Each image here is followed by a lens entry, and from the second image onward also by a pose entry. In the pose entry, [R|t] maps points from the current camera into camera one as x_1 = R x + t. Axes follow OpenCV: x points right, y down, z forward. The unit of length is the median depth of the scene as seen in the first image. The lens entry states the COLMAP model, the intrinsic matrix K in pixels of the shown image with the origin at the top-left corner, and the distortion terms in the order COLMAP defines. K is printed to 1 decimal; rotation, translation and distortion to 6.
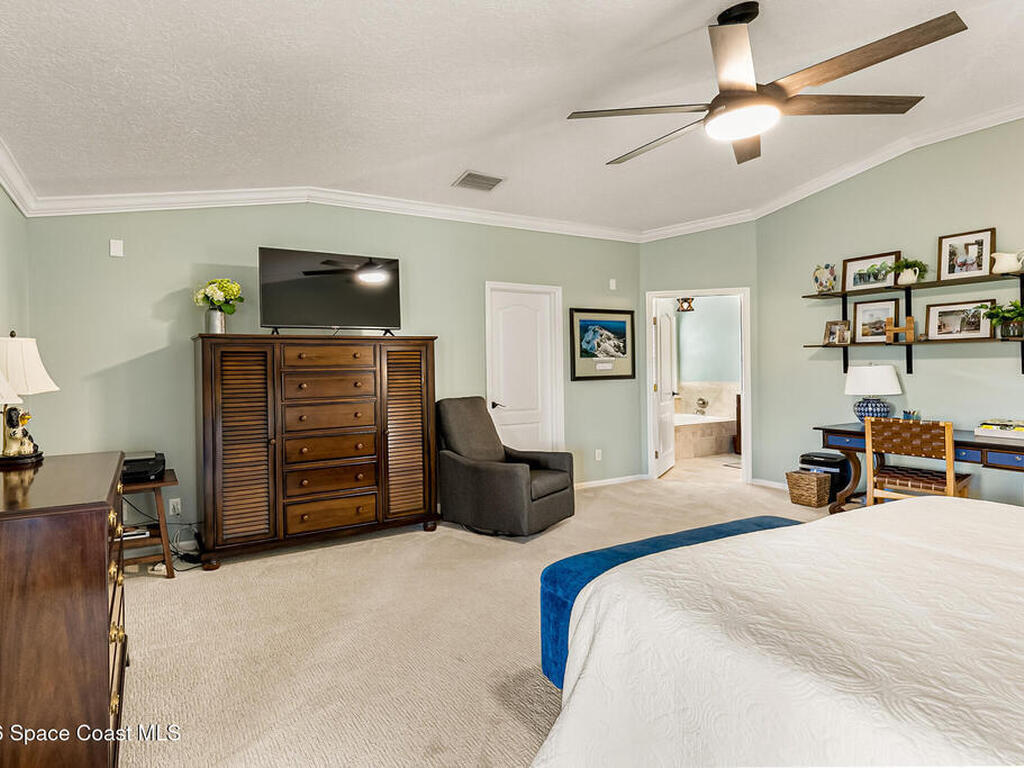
lens RADIAL K [[519.1, 0, 506.9], [0, 519.1, 358.6], [0, 0, 1]] dist [0.004733, 0.000504]
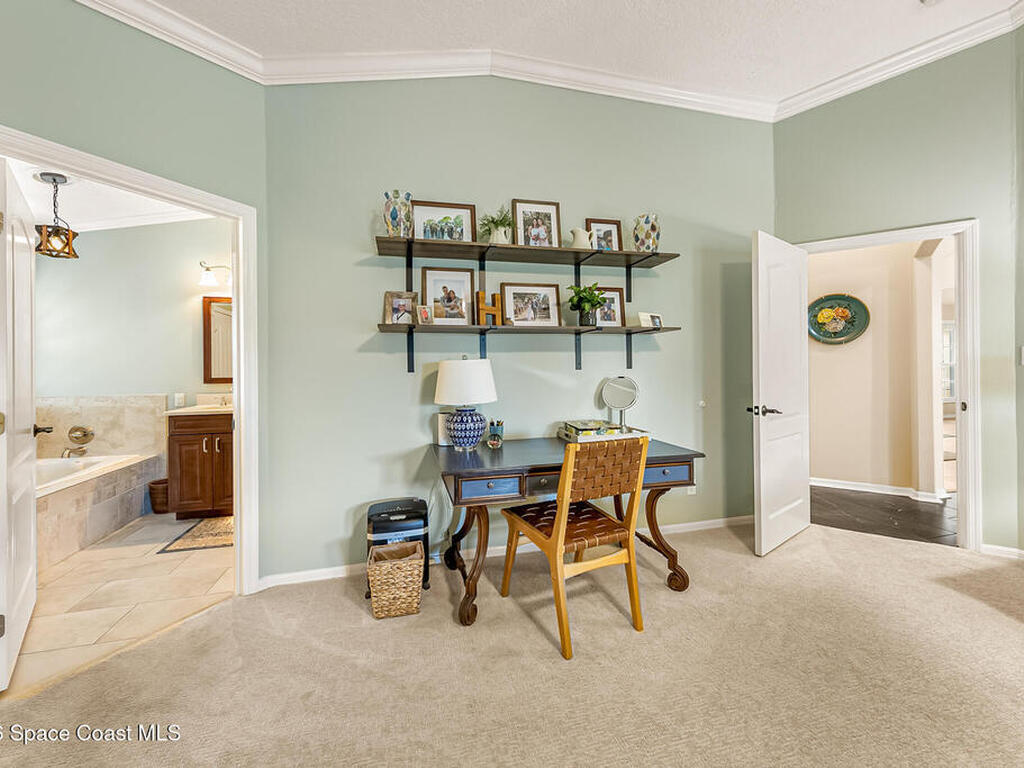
lens RADIAL K [[491.7, 0, 511.5], [0, 491.7, 358.5], [0, 0, 1]] dist [0.000042, -0.000161]
pose [[0.393578, 0.019020, 0.919095, 0.118736], [-0.004794, 0.999815, -0.018638, 0.019340], [-0.919279, 0.002929, 0.393596, 0.579220]]
